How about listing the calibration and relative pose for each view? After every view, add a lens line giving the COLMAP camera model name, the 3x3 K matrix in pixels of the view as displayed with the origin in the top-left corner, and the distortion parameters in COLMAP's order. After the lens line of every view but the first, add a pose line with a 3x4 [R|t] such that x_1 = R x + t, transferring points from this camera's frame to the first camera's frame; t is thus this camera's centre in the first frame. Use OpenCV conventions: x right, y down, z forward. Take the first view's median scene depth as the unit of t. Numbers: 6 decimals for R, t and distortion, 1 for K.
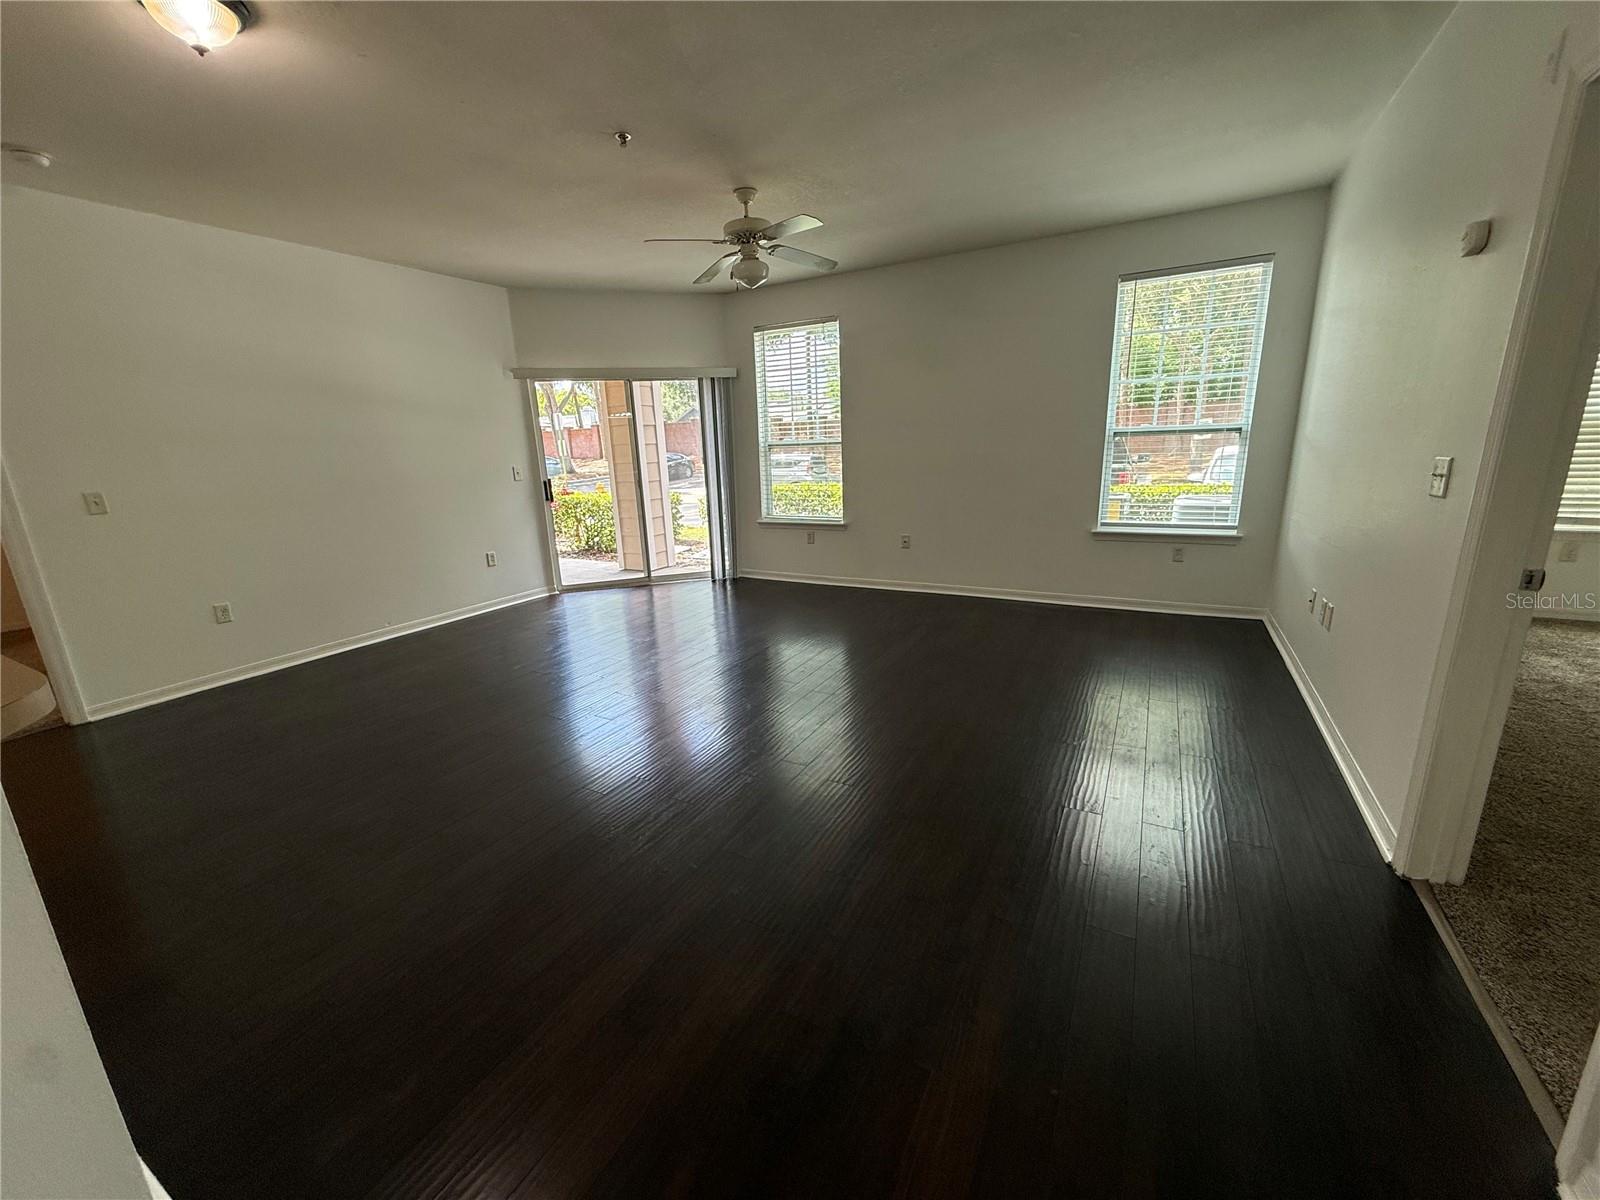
lens RADIAL K [[638.0, 0, 793.1], [0, 638.0, 600.1], [0, 0, 1]] dist [-0.000160, 0.000132]
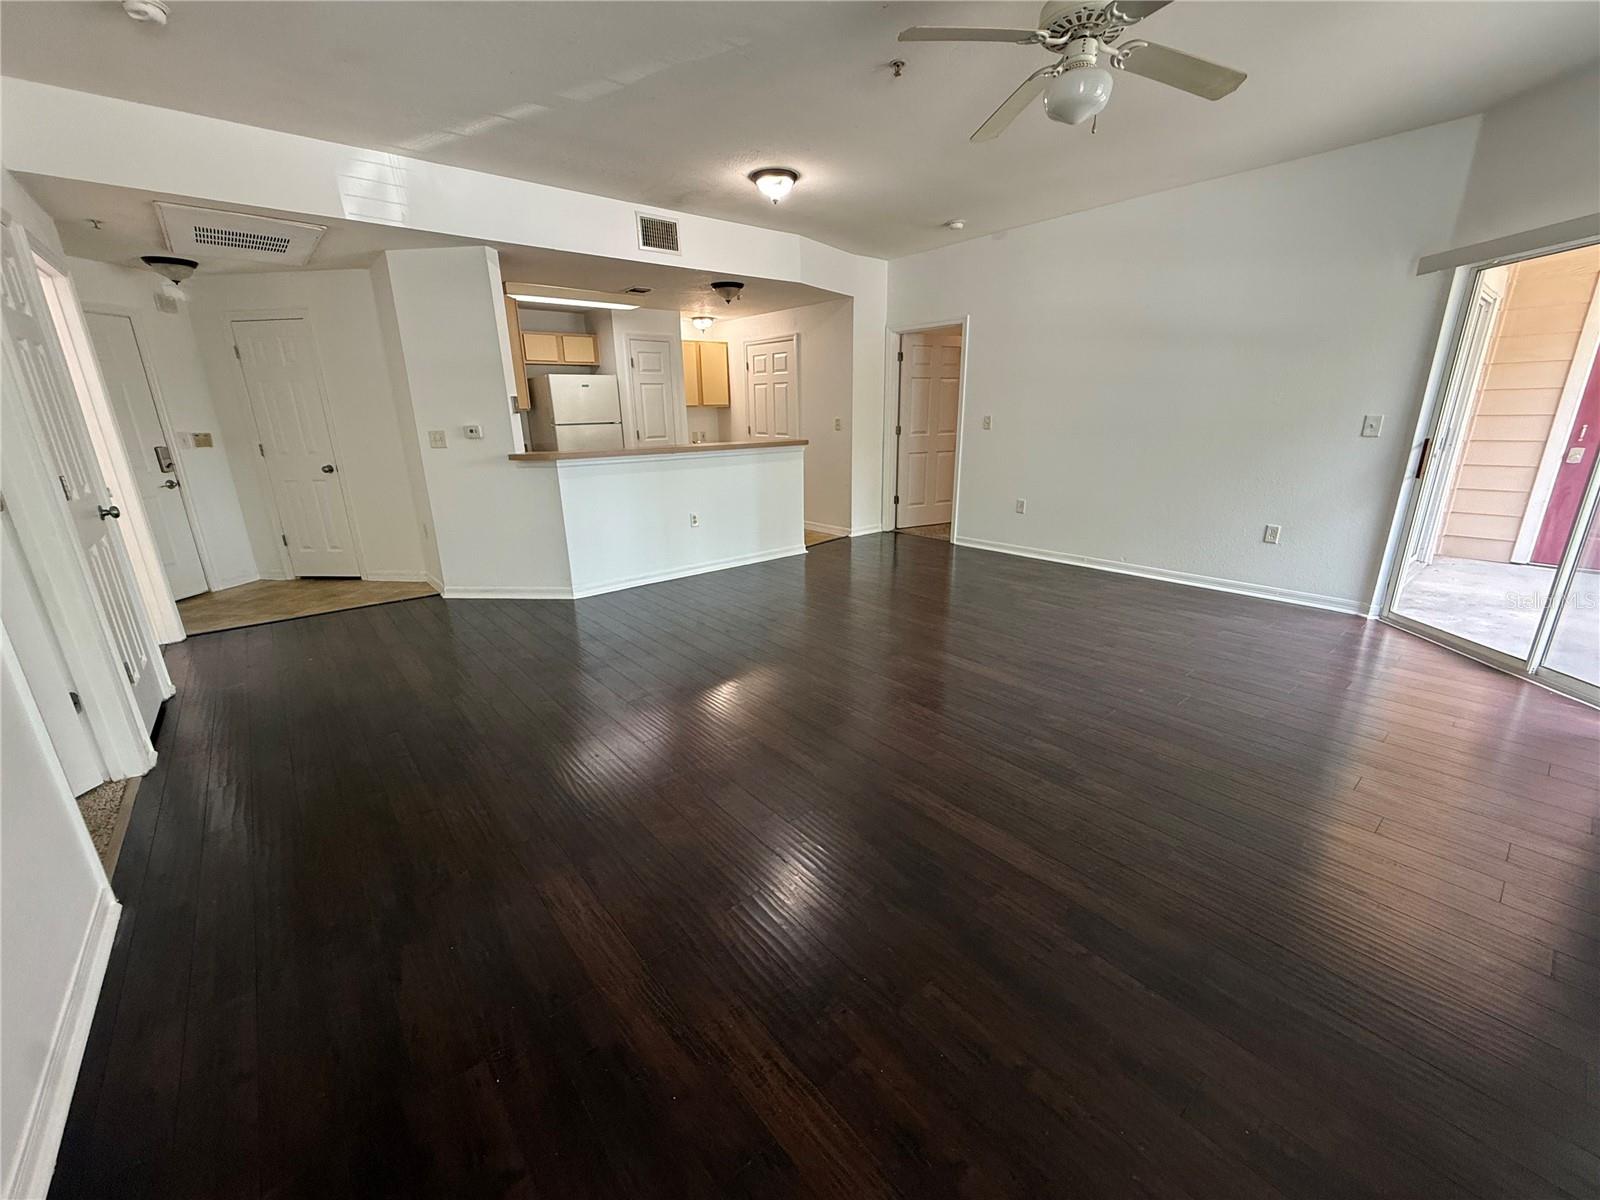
lens RADIAL K [[638.0, 0, 793.1], [0, 638.0, 600.1], [0, 0, 1]] dist [-0.000160, 0.000132]
pose [[-0.383608, 0.302092, -0.872688, 0.574005], [-0.194122, 0.897493, 0.396009, -0.239635], [0.902863, 0.321320, -0.285643, 0.937371]]
